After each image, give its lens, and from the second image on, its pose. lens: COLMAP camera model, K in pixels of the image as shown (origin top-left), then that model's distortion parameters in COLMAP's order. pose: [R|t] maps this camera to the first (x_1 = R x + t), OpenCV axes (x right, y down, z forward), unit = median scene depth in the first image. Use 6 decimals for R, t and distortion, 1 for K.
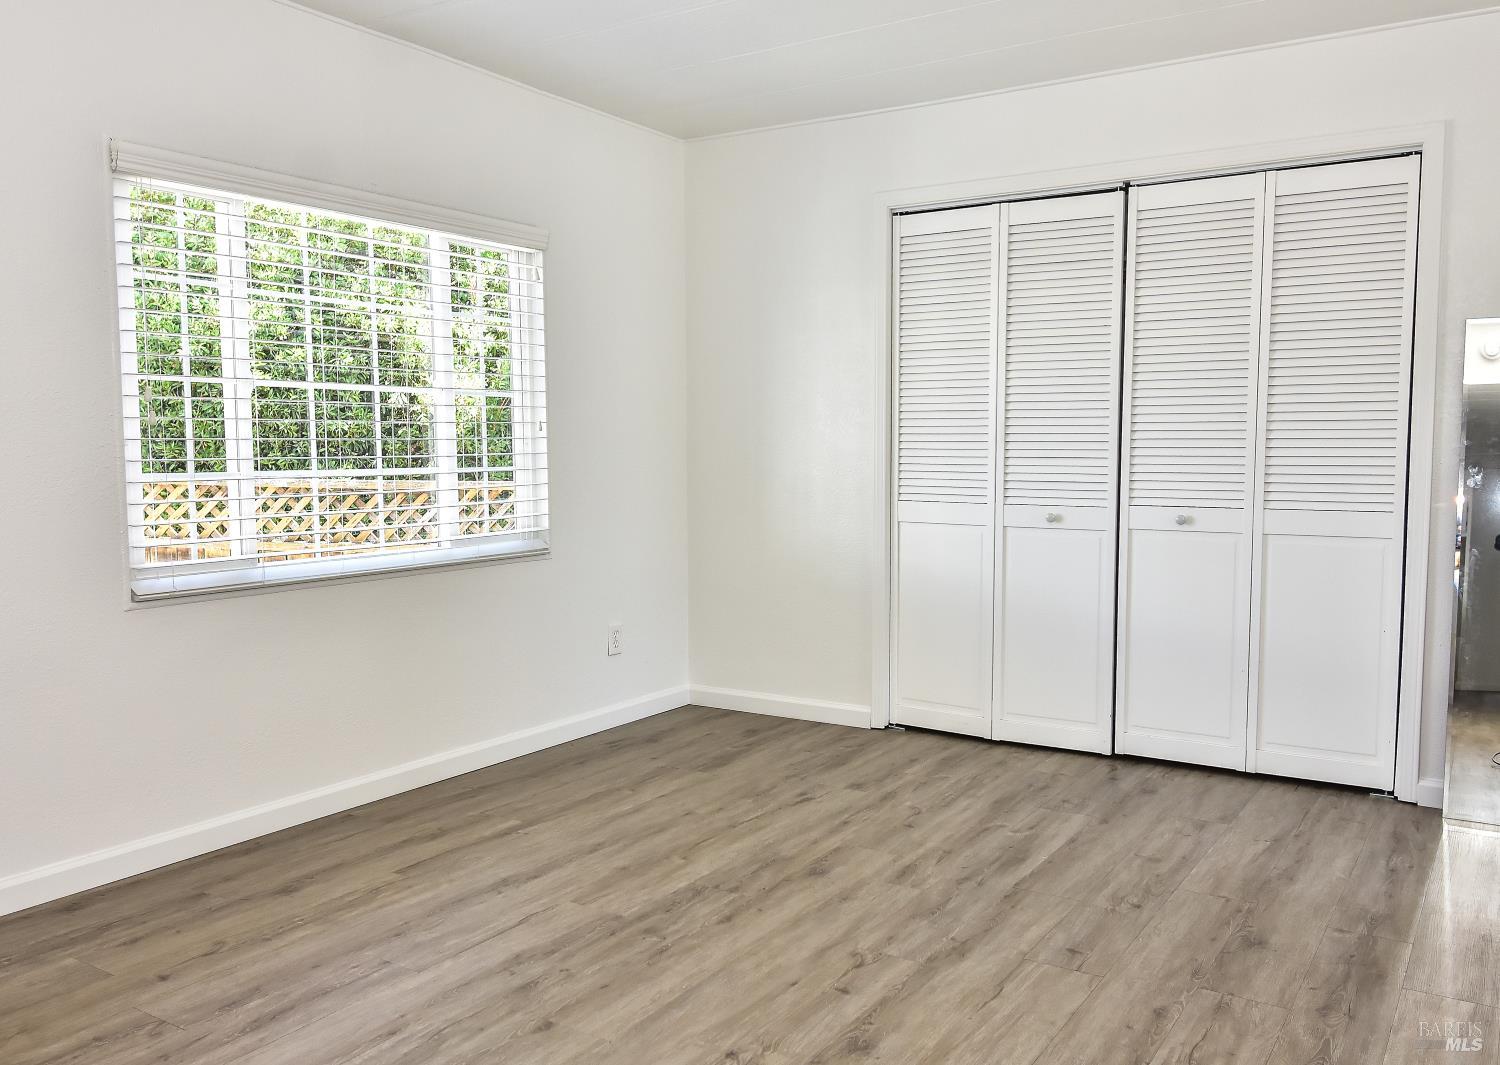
lens RADIAL K [[1188.7, 0, 750.0], [0, 1188.7, 532.5], [0, 0, 1]] dist [0.003083, -0.009088]
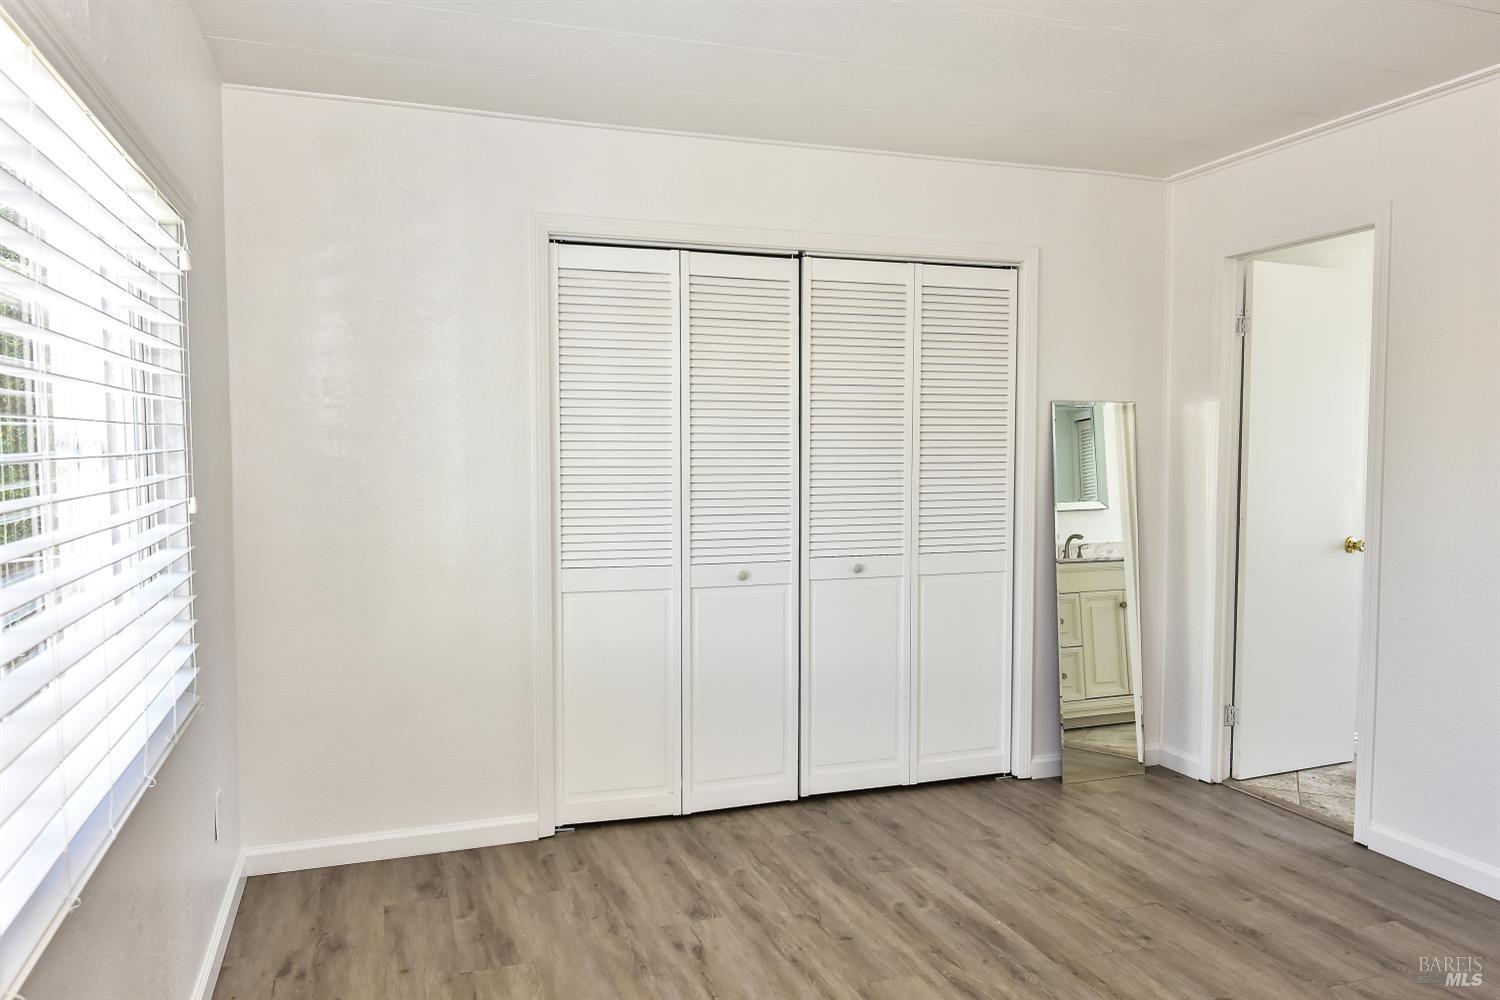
lens RADIAL K [[1091.3, 0, 750.0], [0, 1091.3, 500.0], [0, 0, 1]] dist [0.033469, -0.063158]
pose [[0.612603, -0.040592, 0.789348, -0.502857], [0.061131, 0.998122, 0.003886, -0.085969], [-0.788023, 0.045873, 0.613934, 0.474982]]
